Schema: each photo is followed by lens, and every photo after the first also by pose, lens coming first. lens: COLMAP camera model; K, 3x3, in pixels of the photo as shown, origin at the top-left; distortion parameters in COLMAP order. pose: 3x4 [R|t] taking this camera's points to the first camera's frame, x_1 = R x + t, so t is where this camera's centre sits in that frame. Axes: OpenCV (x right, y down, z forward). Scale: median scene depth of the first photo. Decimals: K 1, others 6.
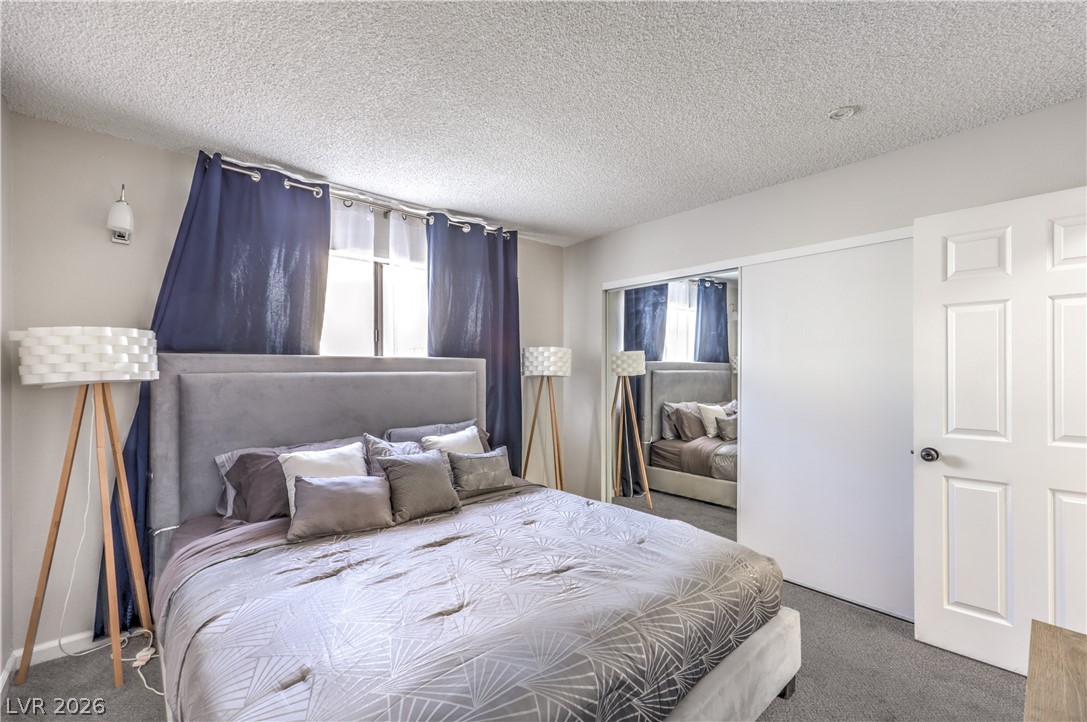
lens RADIAL K [[470.9, 0, 542.9], [0, 470.9, 361.9], [0, 0, 1]] dist [0.002403, 0.000026]
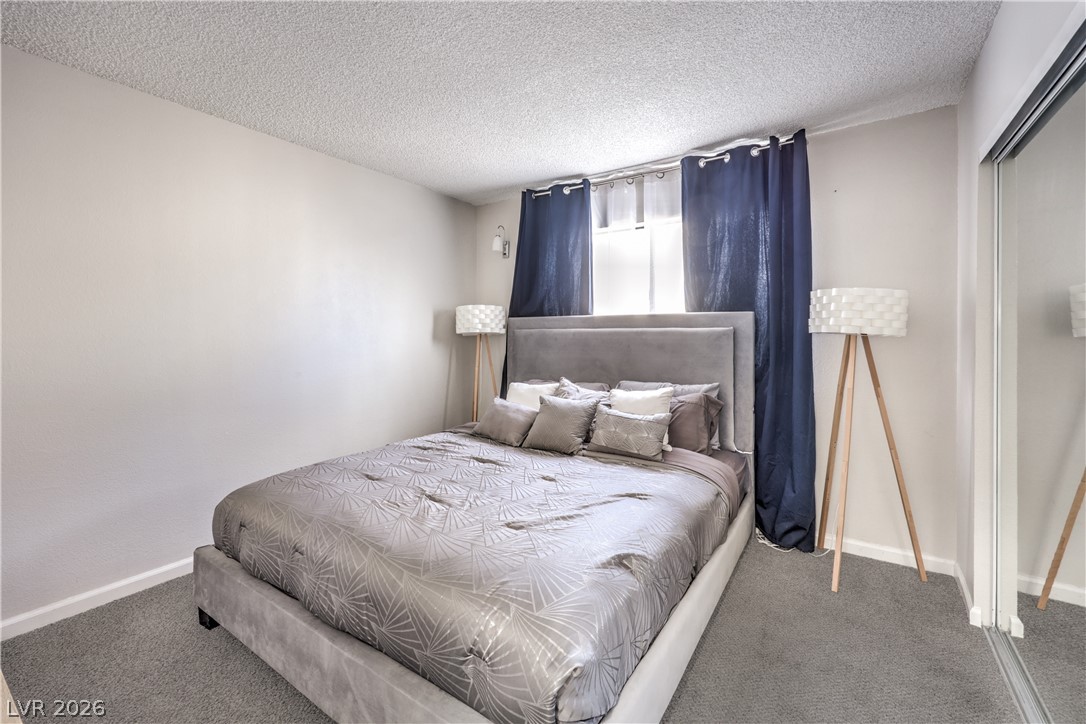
lens RADIAL K [[449.3, 0, 528.6], [0, 449.3, 331.7], [0, 0, 1]] dist [0.000674, 0.000536]
pose [[0.216436, 0.002525, -0.976293, 0.646832], [0.014487, 0.999878, 0.005798, 0.020128], [0.976189, -0.015398, 0.216373, 0.560913]]
